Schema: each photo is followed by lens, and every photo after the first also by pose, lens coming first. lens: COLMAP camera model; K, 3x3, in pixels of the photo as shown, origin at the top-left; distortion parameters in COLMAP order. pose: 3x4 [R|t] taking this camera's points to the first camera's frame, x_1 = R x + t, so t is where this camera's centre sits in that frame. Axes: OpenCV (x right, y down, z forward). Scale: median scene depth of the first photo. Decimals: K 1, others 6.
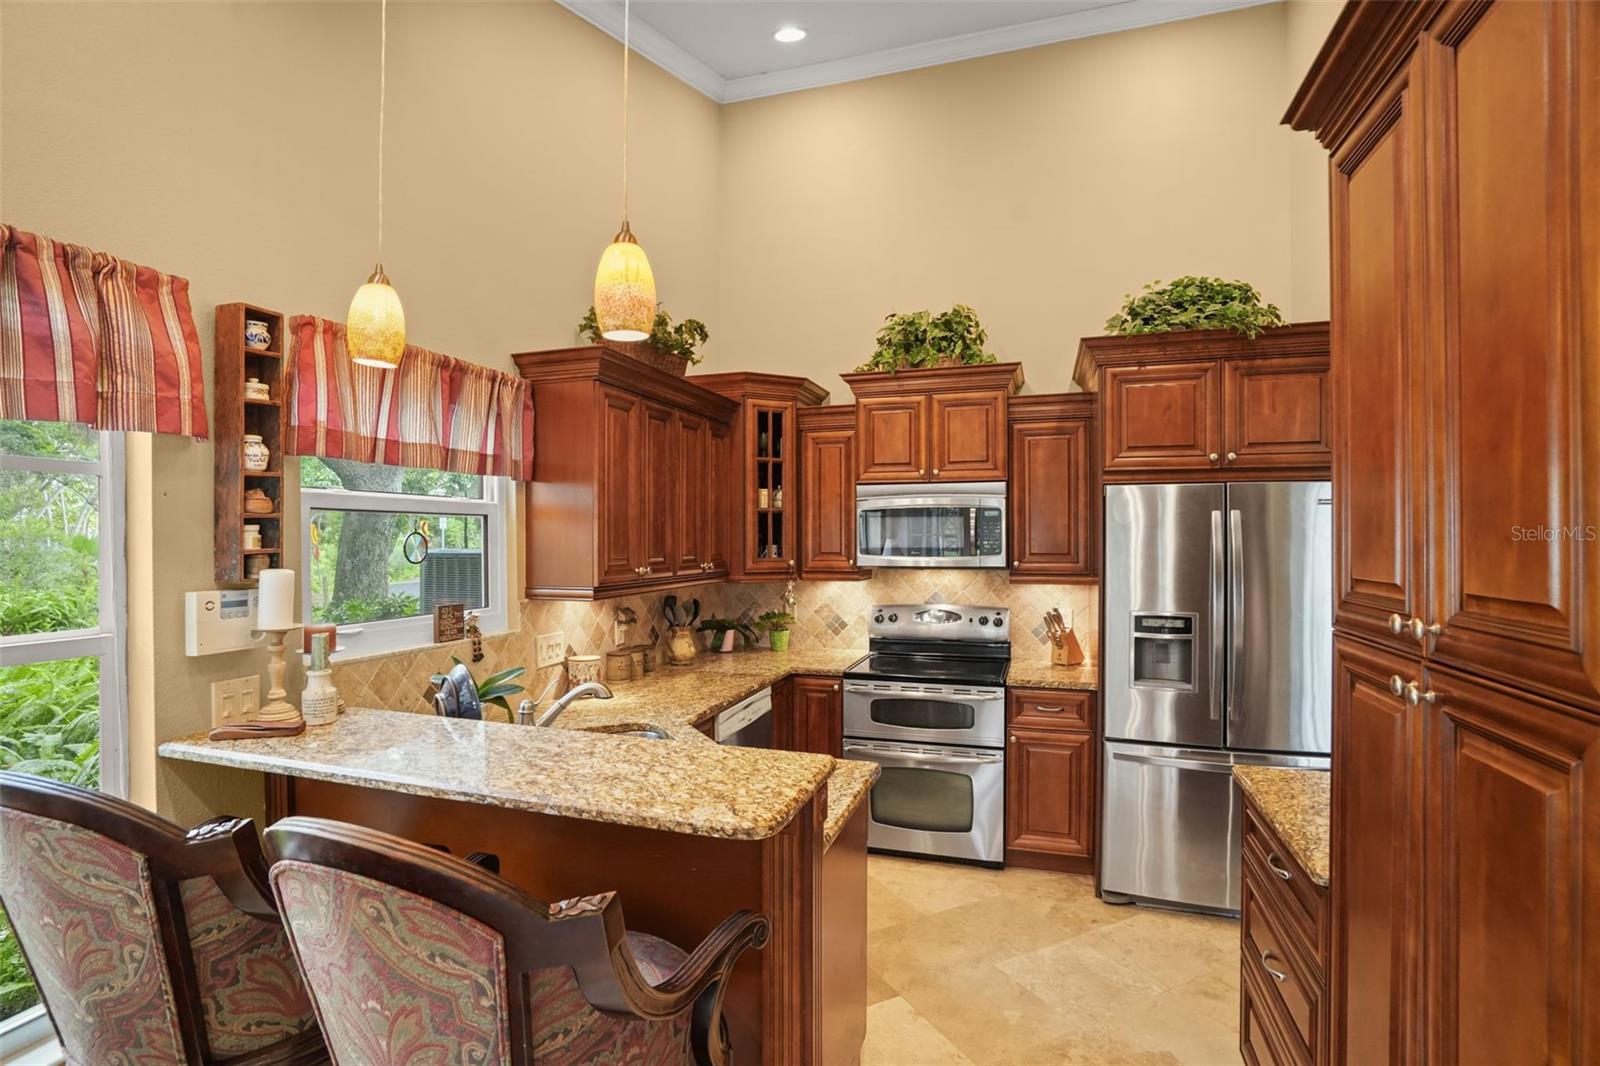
lens RADIAL K [[743.0, 0, 801.4], [0, 743.0, 533.9], [0, 0, 1]] dist [-0.014057, 0.000049]
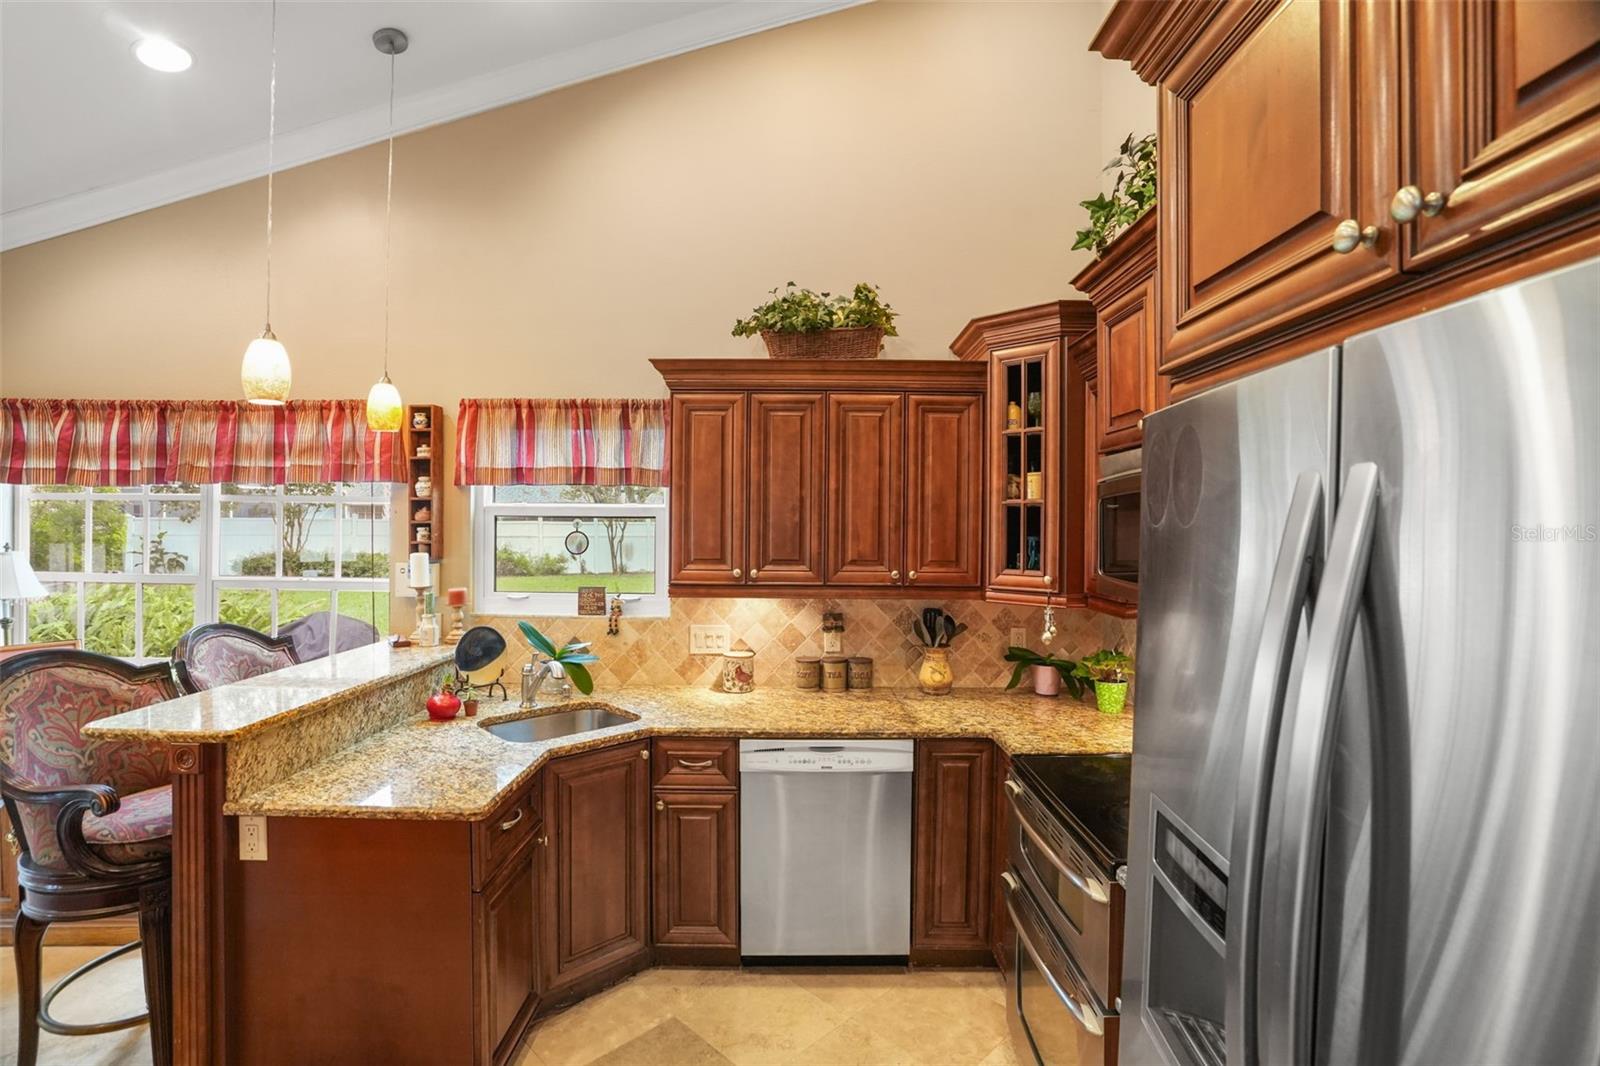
lens RADIAL K [[743.0, 0, 804.7], [0, 743.0, 532.0], [0, 0, 1]] dist [-0.014057, 0.000049]
pose [[0.332138, 0.003527, -0.943224, 0.693722], [-0.005389, 0.999984, 0.001842, -0.005766], [0.943215, 0.004472, 0.332152, 0.715445]]
